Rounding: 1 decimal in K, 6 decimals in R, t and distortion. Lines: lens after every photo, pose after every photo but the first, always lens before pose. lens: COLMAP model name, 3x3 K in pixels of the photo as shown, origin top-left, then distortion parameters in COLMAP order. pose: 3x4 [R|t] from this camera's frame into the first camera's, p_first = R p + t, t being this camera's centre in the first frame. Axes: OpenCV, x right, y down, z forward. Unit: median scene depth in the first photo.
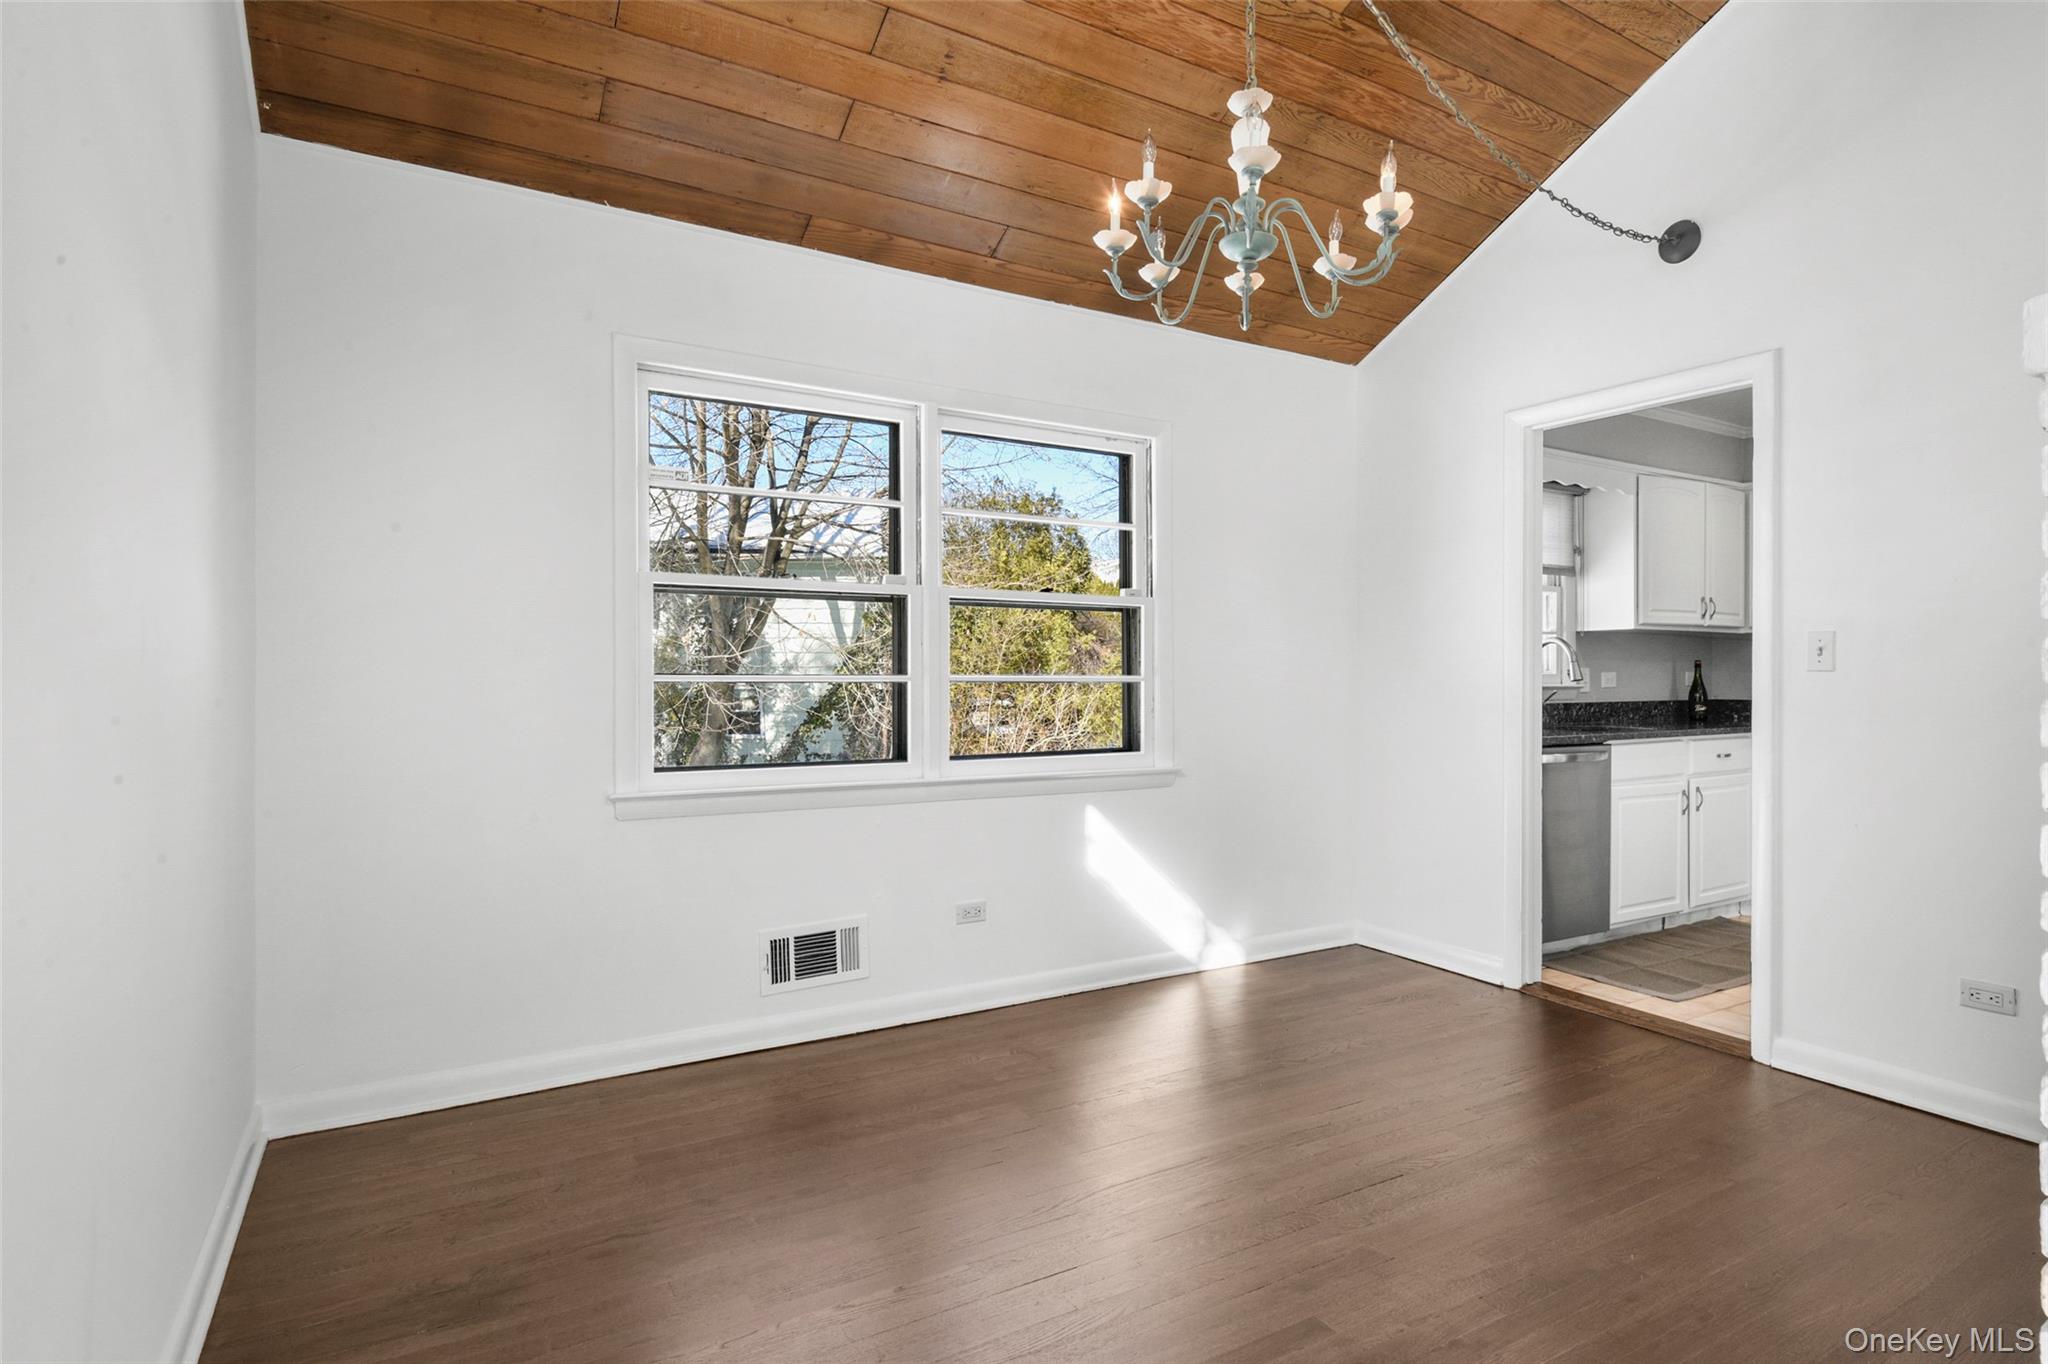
lens RADIAL K [[1069.4, 0, 1028.0], [0, 1069.4, 673.5], [0, 0, 1]] dist [0.000150, 0.000018]
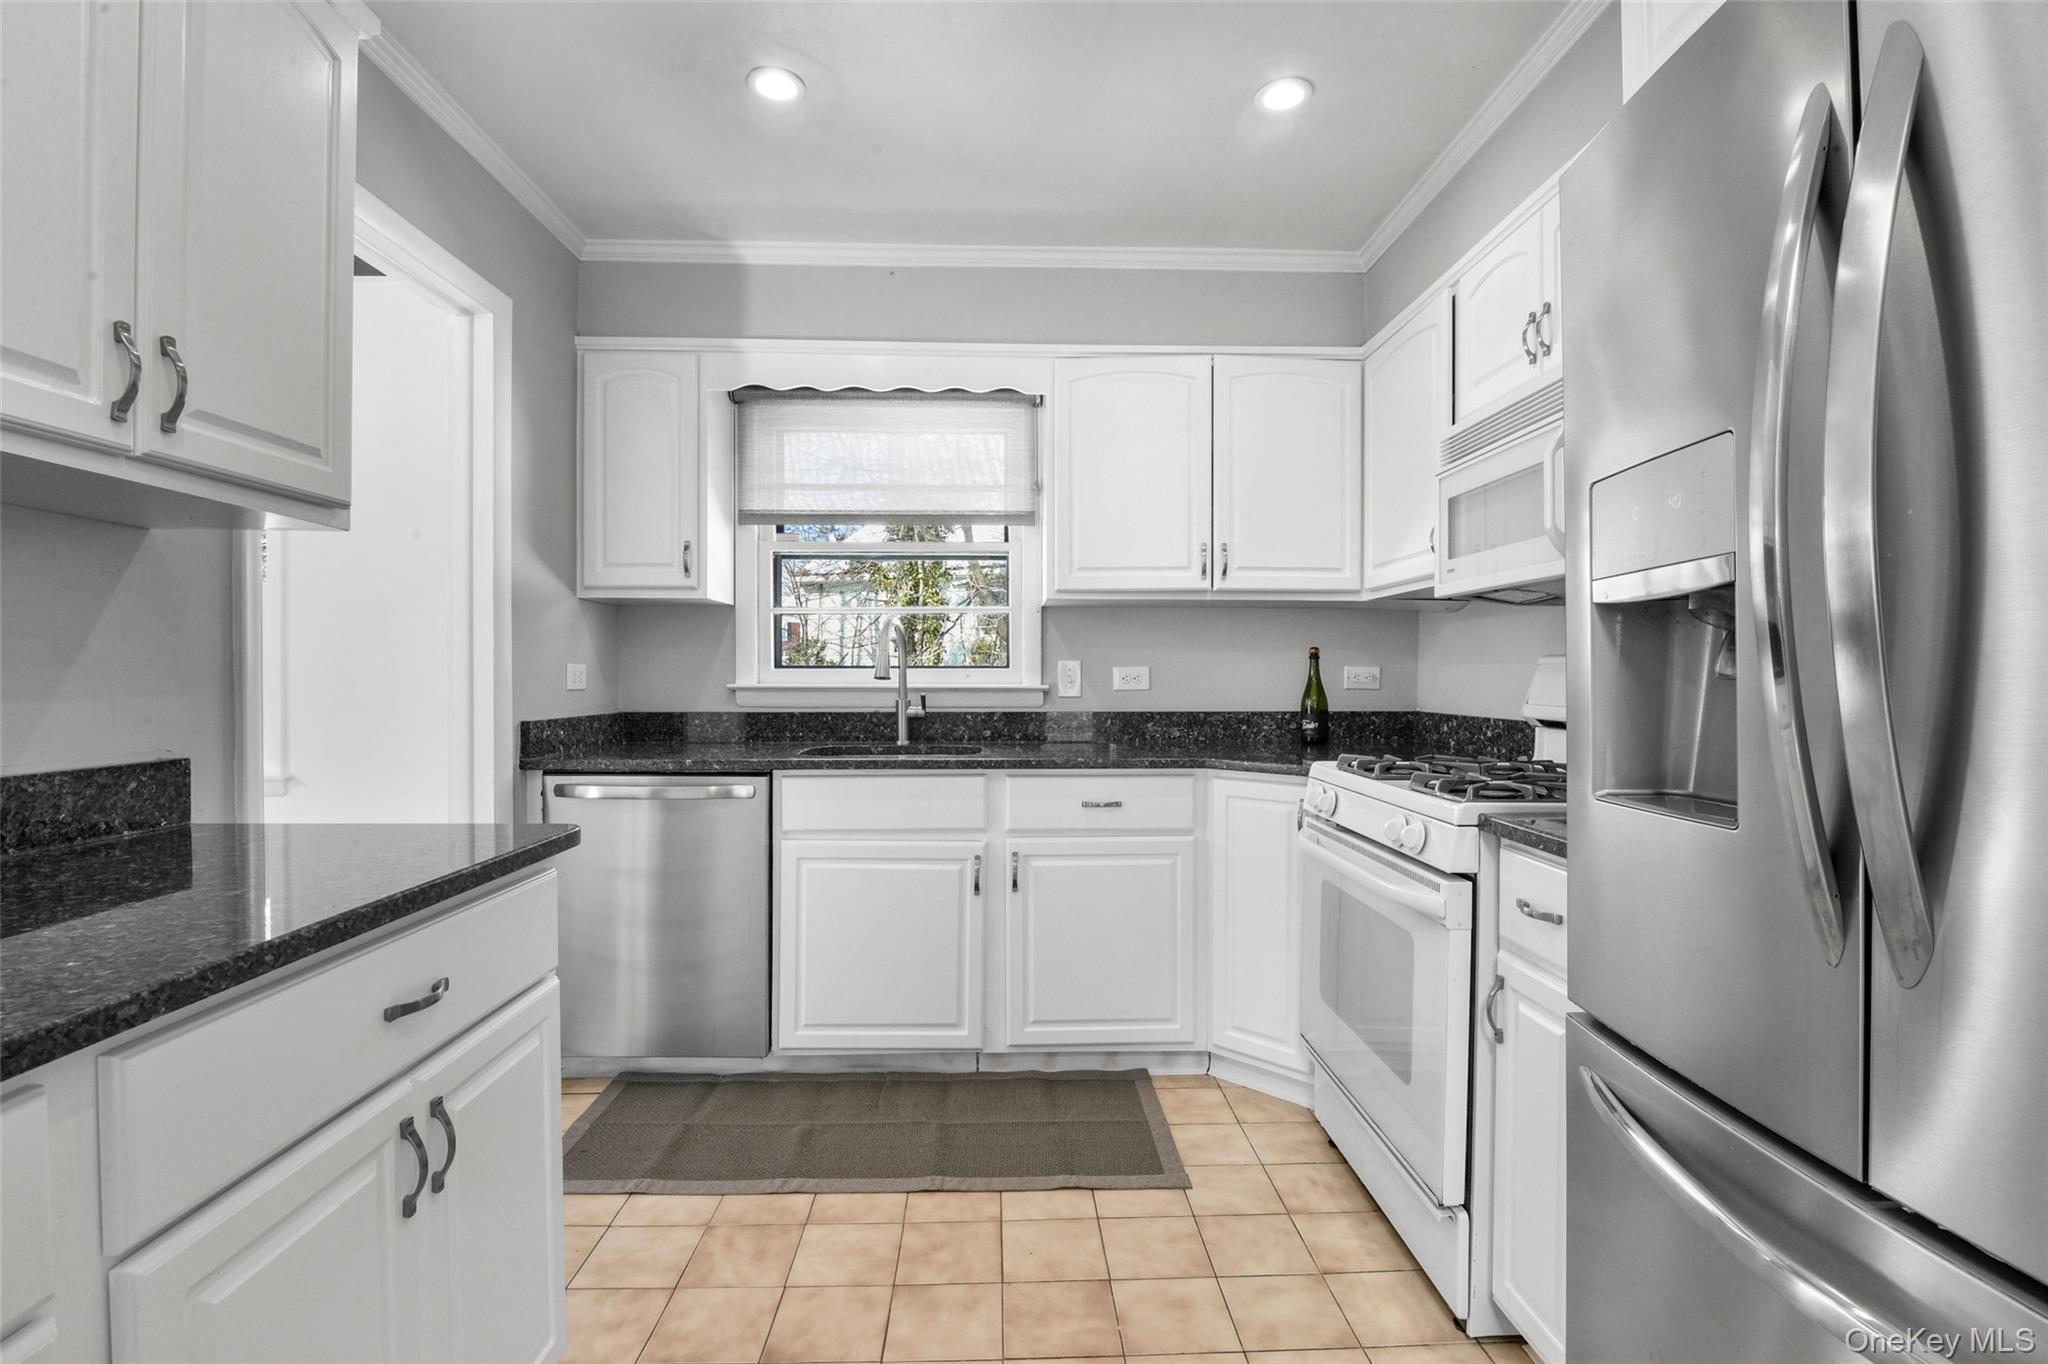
lens RADIAL K [[972.3, 0, 1033.6], [0, 972.3, 673.3], [0, 0, 1]] dist [-0.001763, -0.000395]
pose [[0.876475, 0.000017, -0.481448, 0.807059], [-0.001319, 0.999996, -0.002367, 0.004516], [0.481446, 0.002710, 0.876472, 0.458850]]
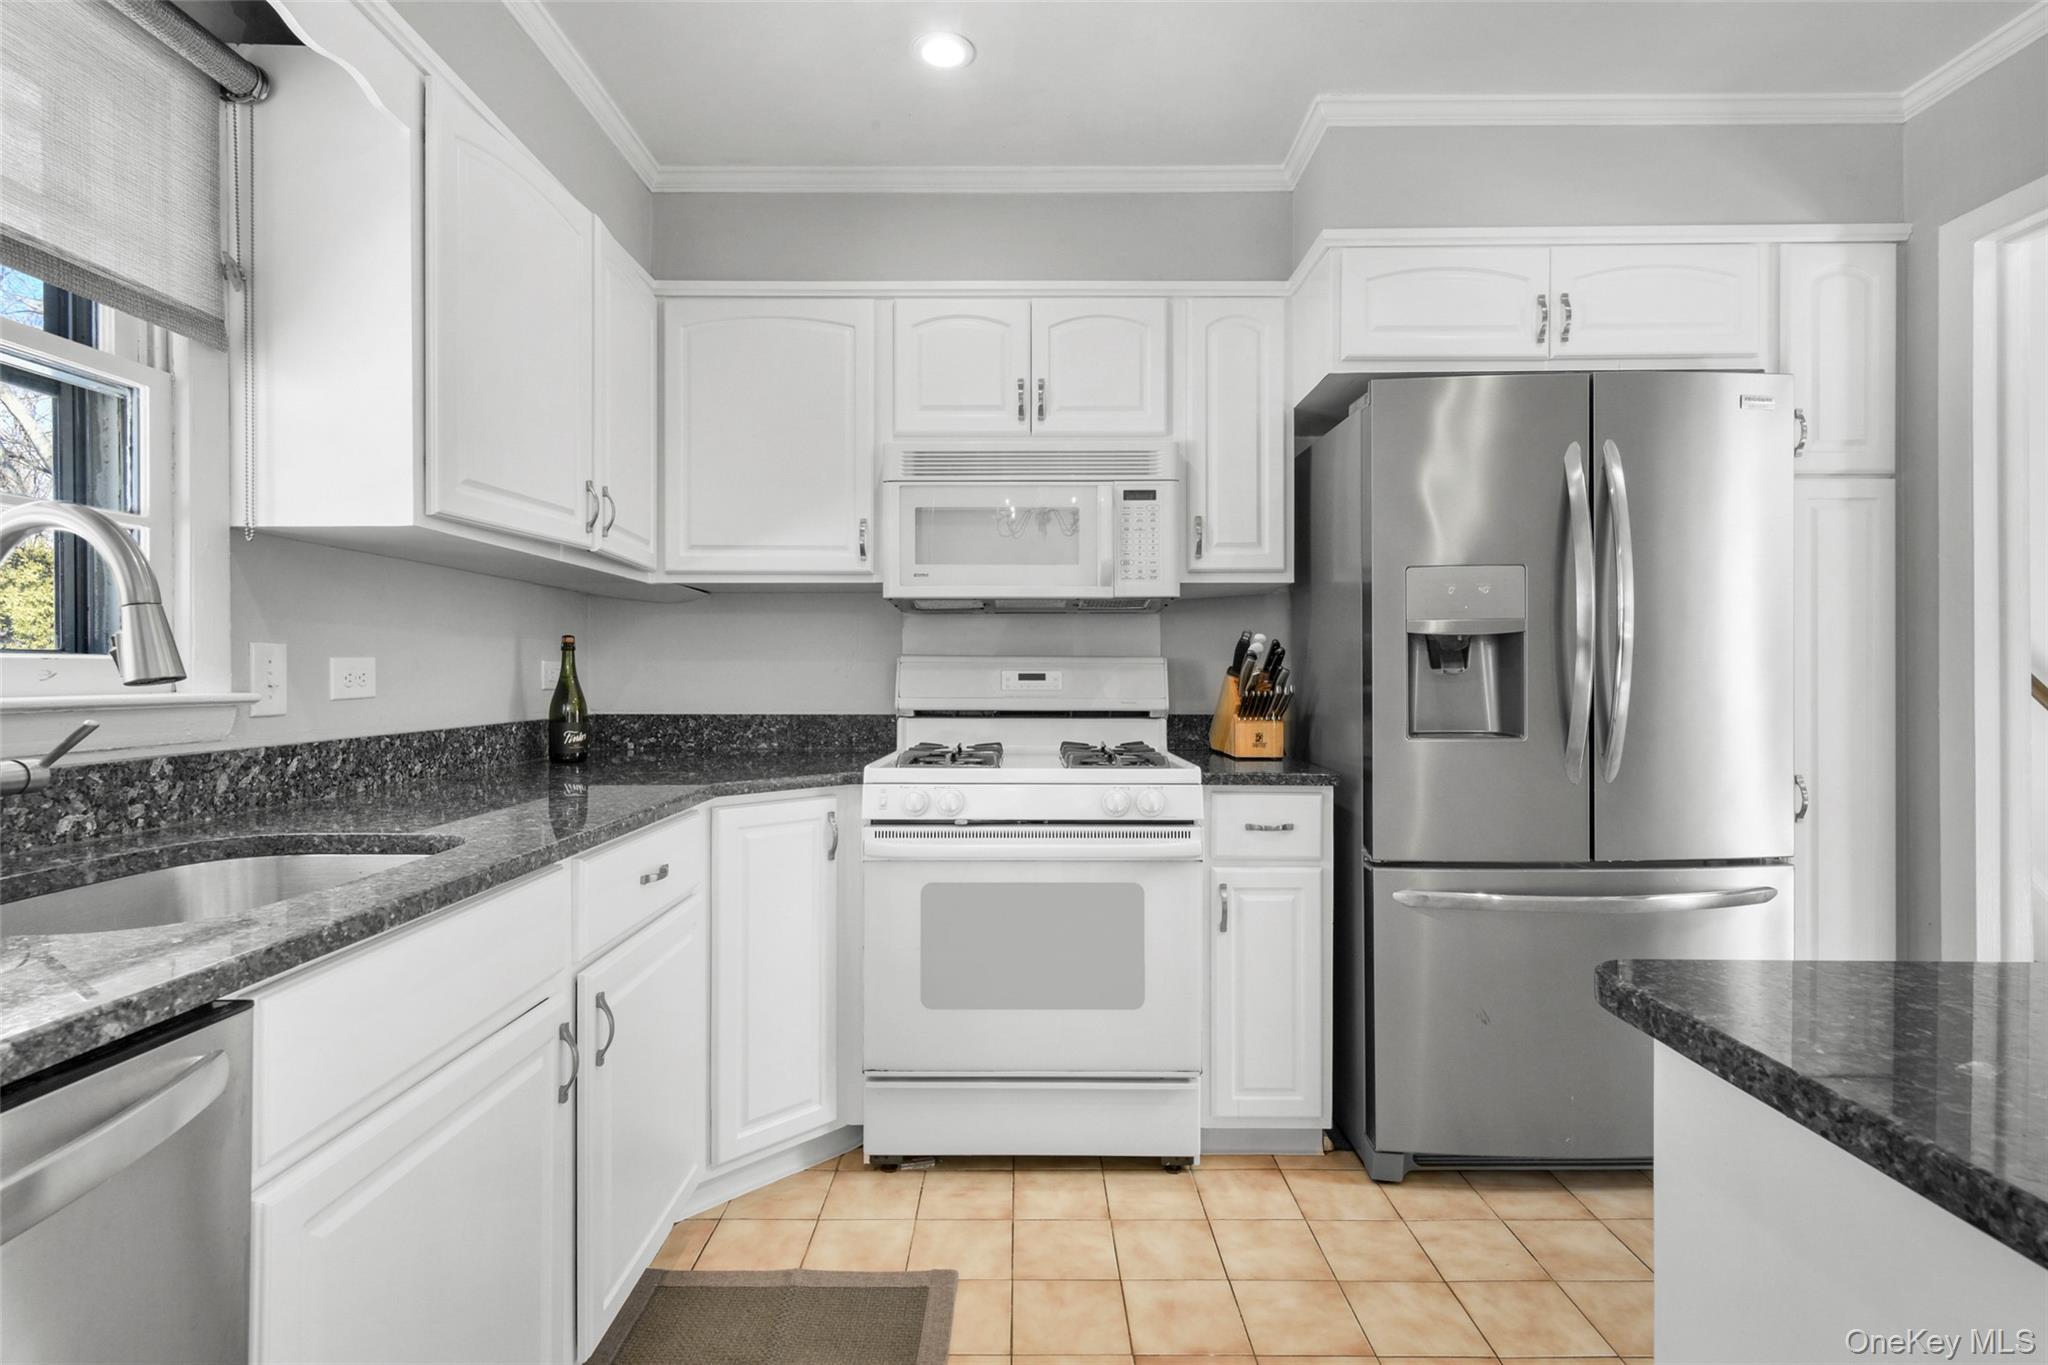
lens RADIAL K [[972.3, 0, 1033.6], [0, 972.3, 673.8], [0, 0, 1]] dist [-0.001763, -0.000395]
pose [[0.503568, -0.001204, 0.863955, 0.384480], [0.000904, 0.999999, 0.000867, 0.004715], [-0.863955, 0.000345, 0.503569, 0.649311]]
